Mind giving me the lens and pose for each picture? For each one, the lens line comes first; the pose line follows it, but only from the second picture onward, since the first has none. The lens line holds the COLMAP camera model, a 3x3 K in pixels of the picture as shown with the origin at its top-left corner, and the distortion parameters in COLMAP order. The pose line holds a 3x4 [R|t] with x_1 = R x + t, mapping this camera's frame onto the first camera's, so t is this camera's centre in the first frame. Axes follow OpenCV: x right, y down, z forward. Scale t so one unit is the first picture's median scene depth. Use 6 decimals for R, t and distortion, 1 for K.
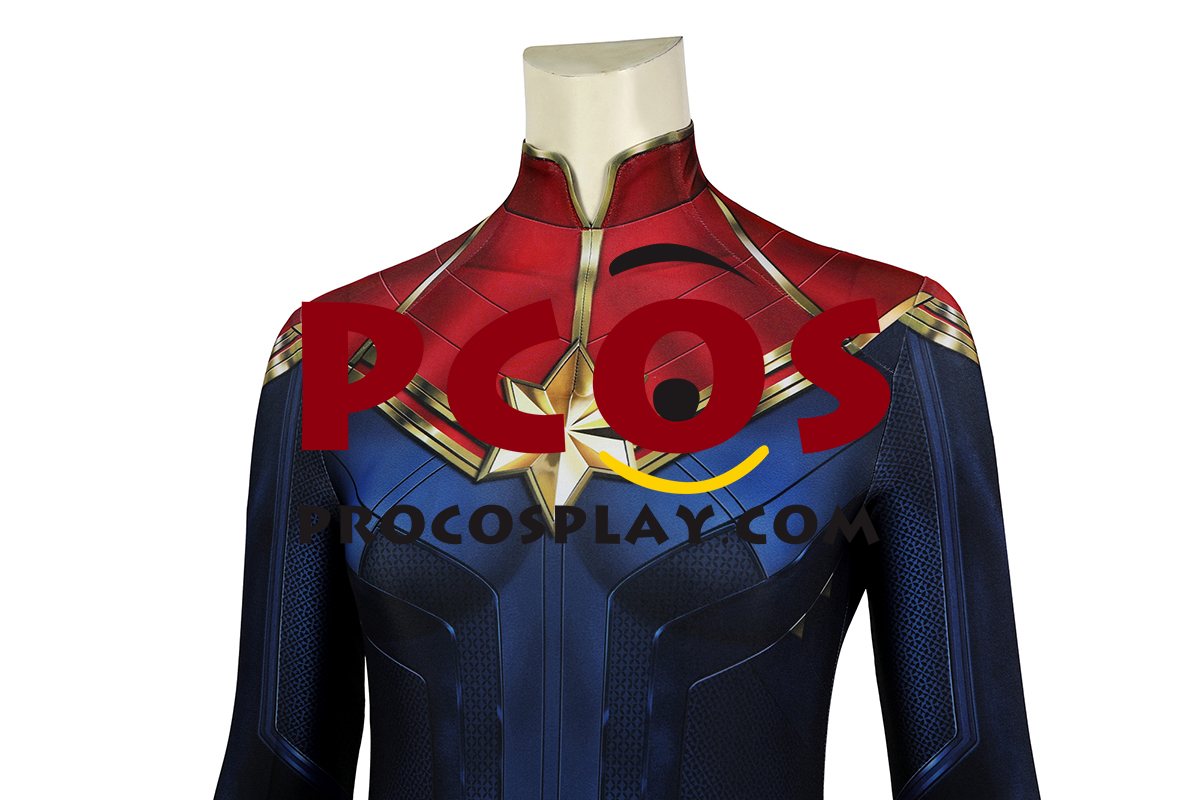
lens RADIAL K [[1607.2, 0, 519.6], [0, 1607.2, 363.2], [0, 0, 1]] dist [0.033373, 0.054603]
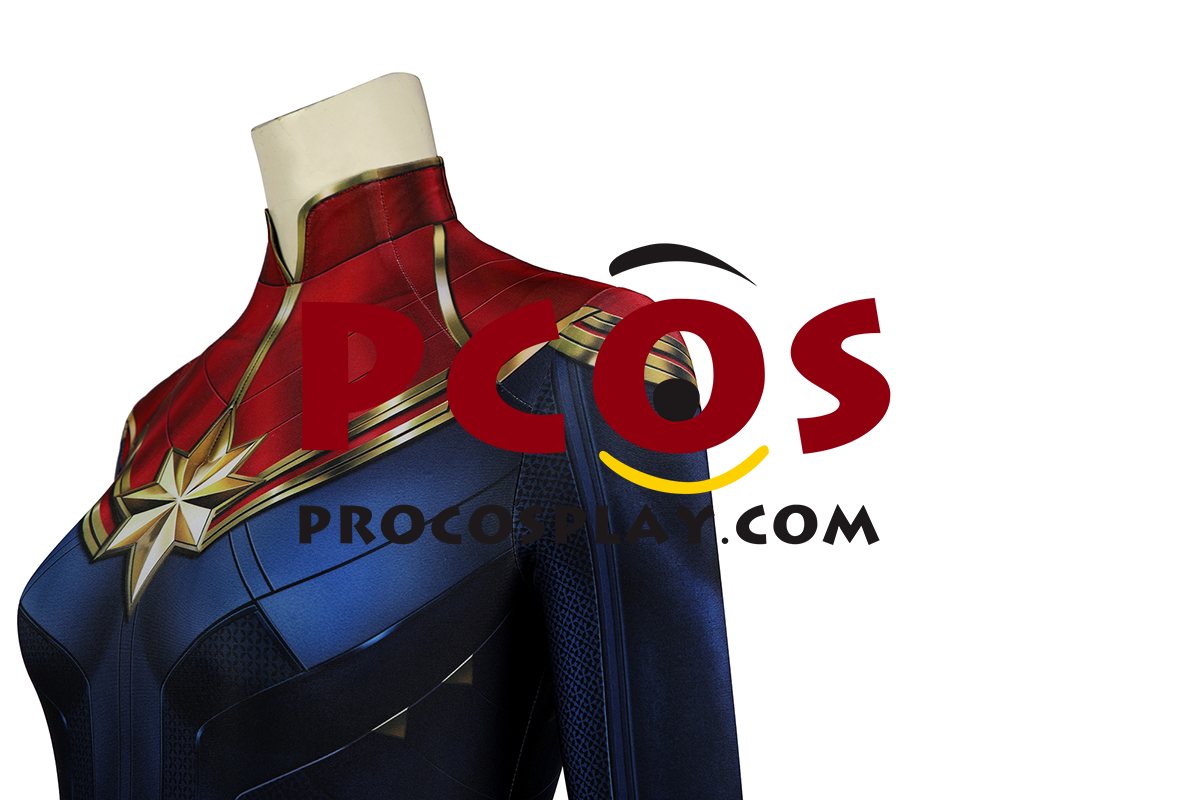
lens RADIAL K [[1058.9, 0, 676.8], [0, 1058.9, 401.0], [0, 0, 1]] dist [-0.035441, 0.008264]
pose [[0.923318, -0.088749, -0.373642, 0.501494], [0.074200, 0.995825, -0.053174, 0.036759], [0.376801, 0.021372, 0.926048, 0.531871]]
